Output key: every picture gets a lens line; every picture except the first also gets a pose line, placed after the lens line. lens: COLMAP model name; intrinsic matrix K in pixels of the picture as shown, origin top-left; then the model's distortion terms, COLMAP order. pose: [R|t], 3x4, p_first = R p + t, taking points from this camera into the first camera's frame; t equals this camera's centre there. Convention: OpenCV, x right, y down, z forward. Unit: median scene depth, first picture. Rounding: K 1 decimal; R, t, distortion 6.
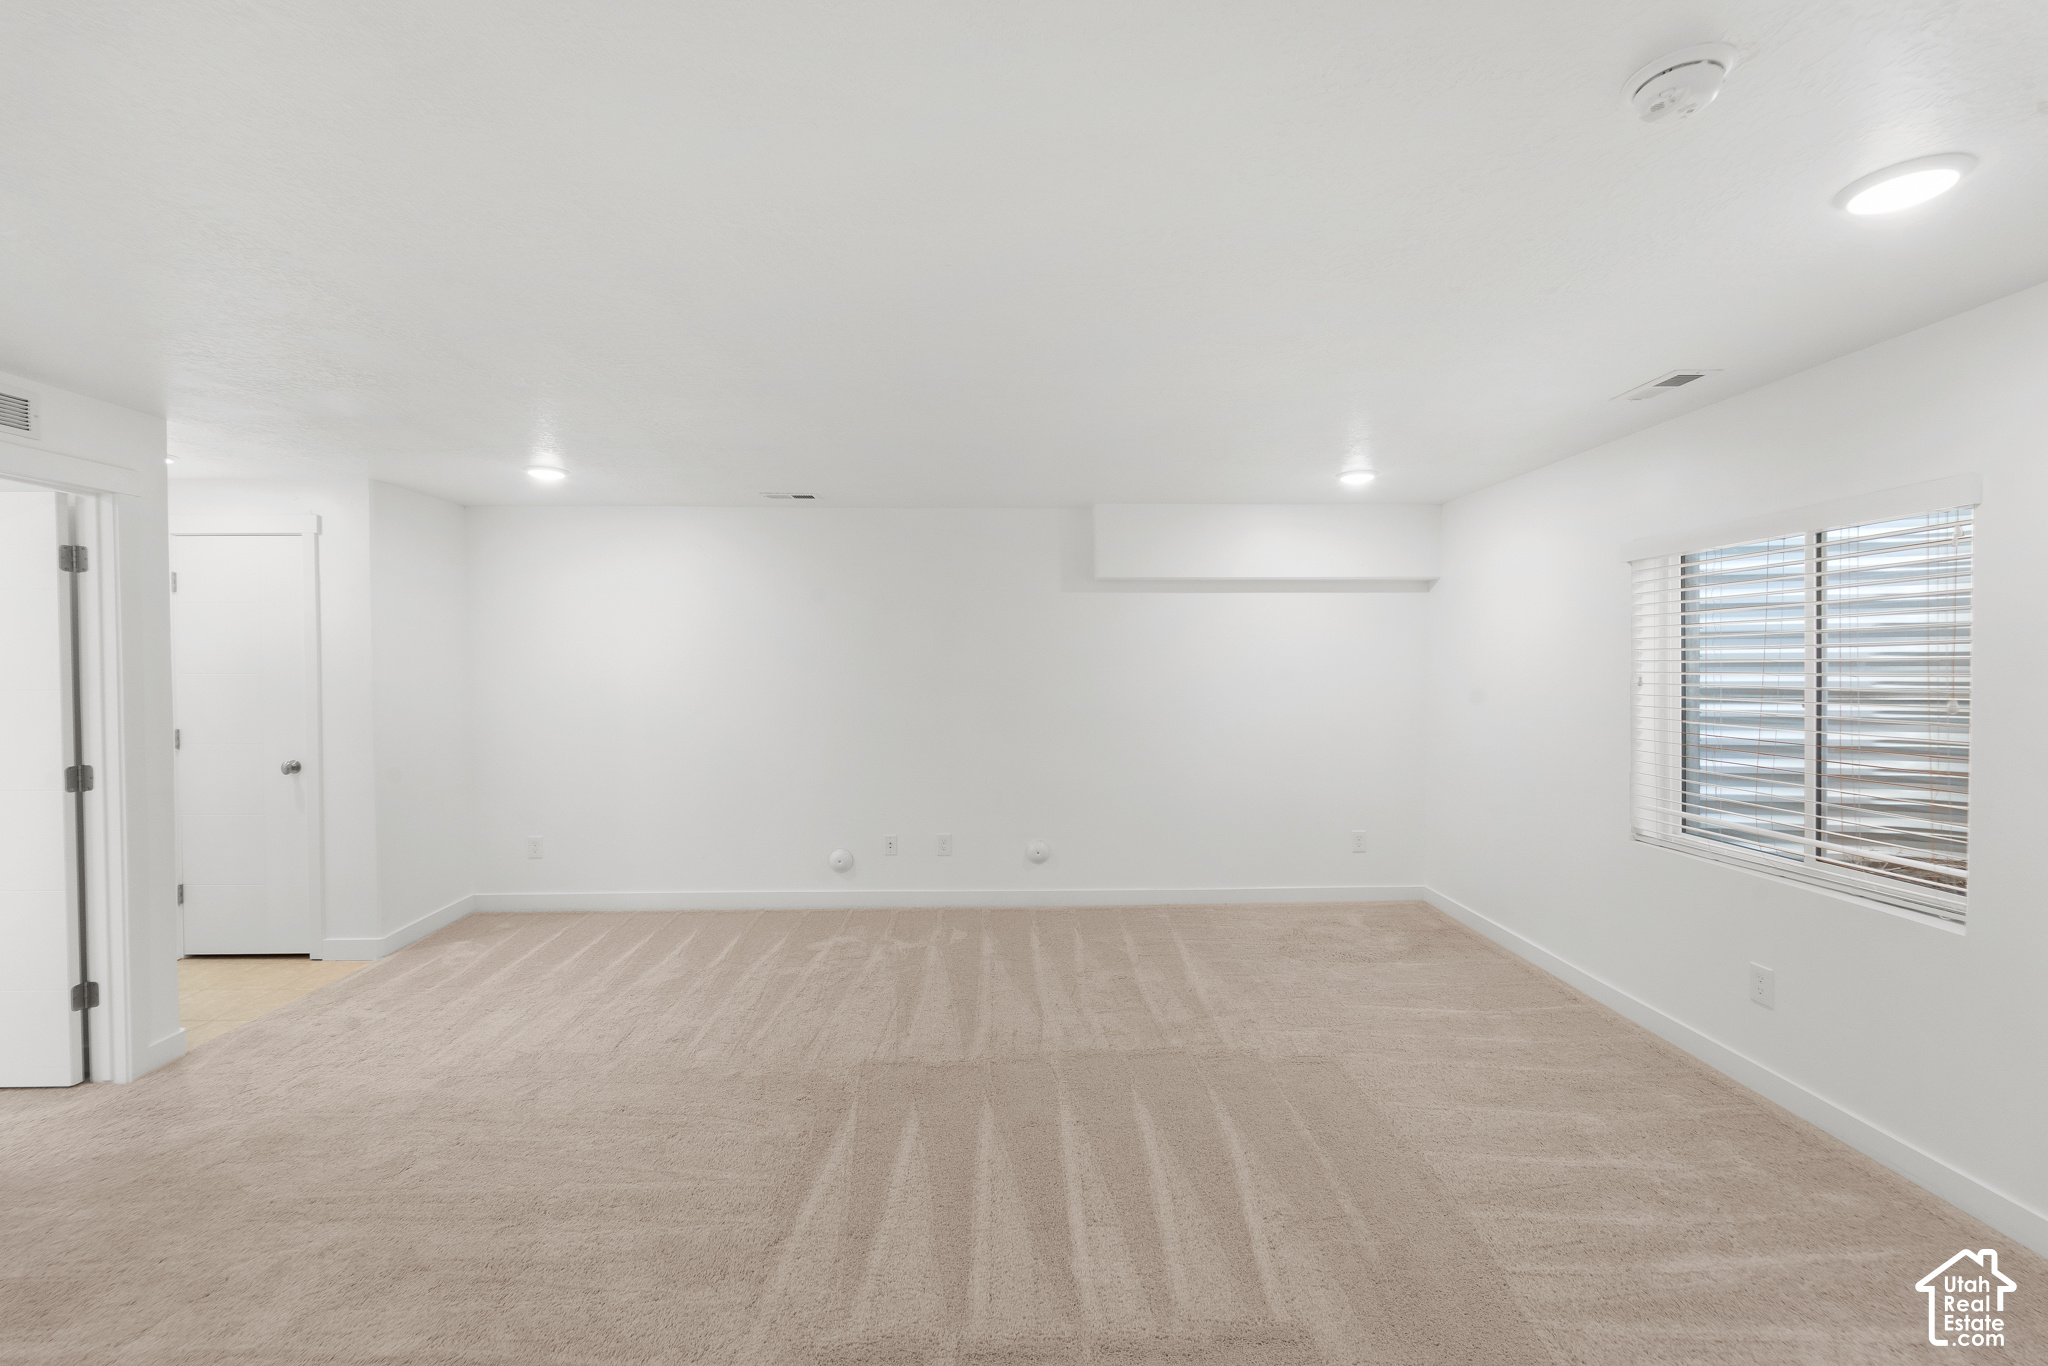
lens RADIAL K [[851.9, 0, 1022.5], [0, 851.9, 667.1], [0, 0, 1]] dist [0.000250, 0.000326]
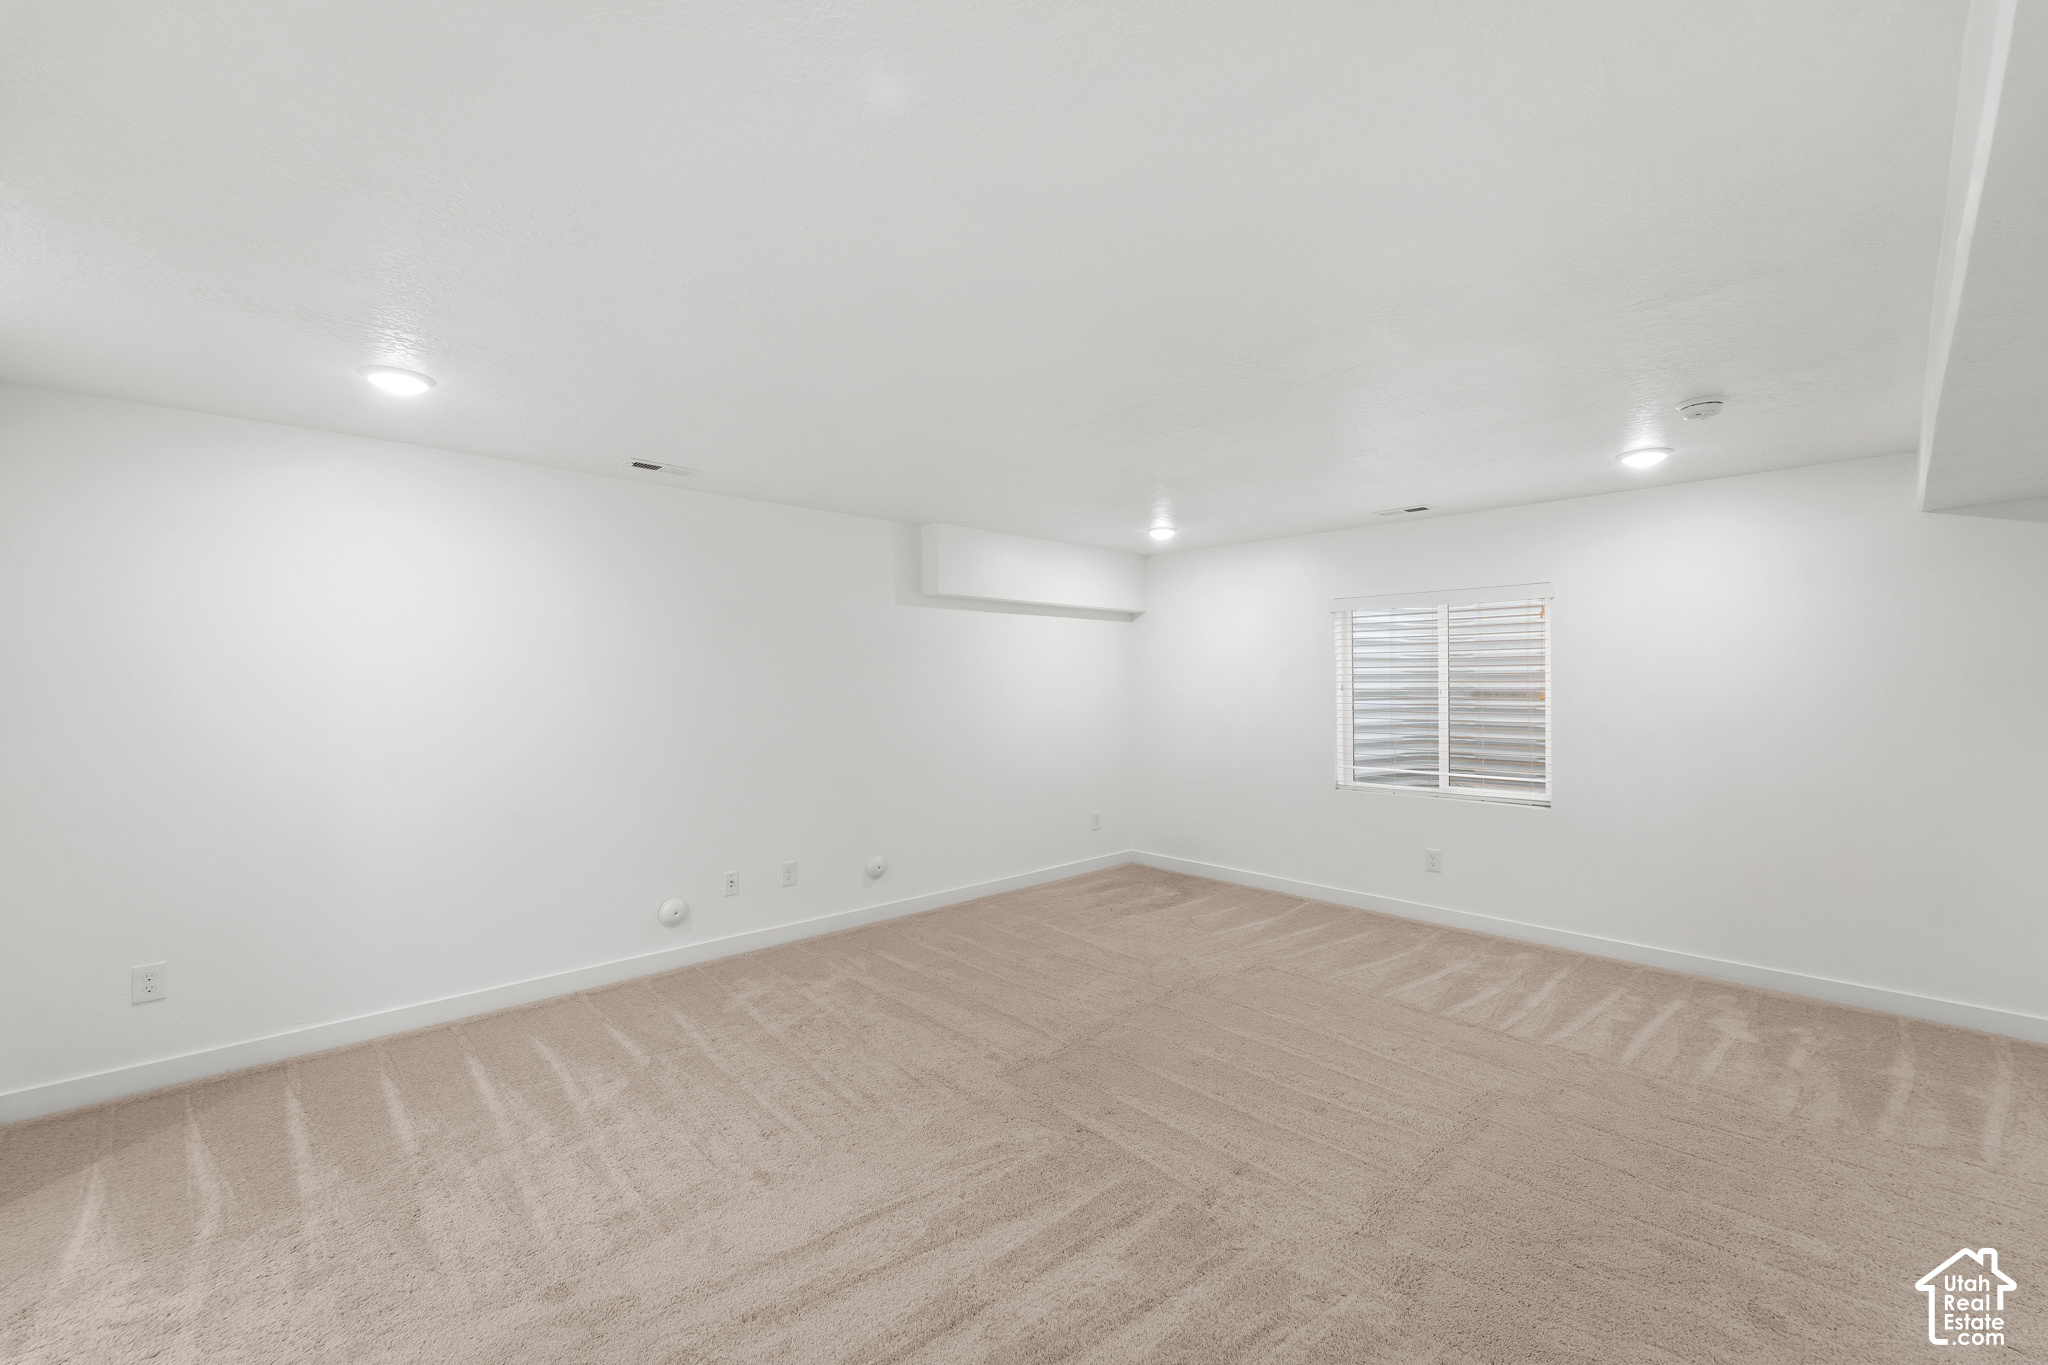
lens RADIAL K [[855.3, 0, 1024.0], [0, 855.3, 682.5], [0, 0, 1]] dist [0.001118, -0.000434]
pose [[0.736011, 0.000053, 0.676970, -0.627345], [0.001050, 0.999999, -0.001219, 0.006008], [-0.676969, 0.001608, 0.736010, 0.186194]]
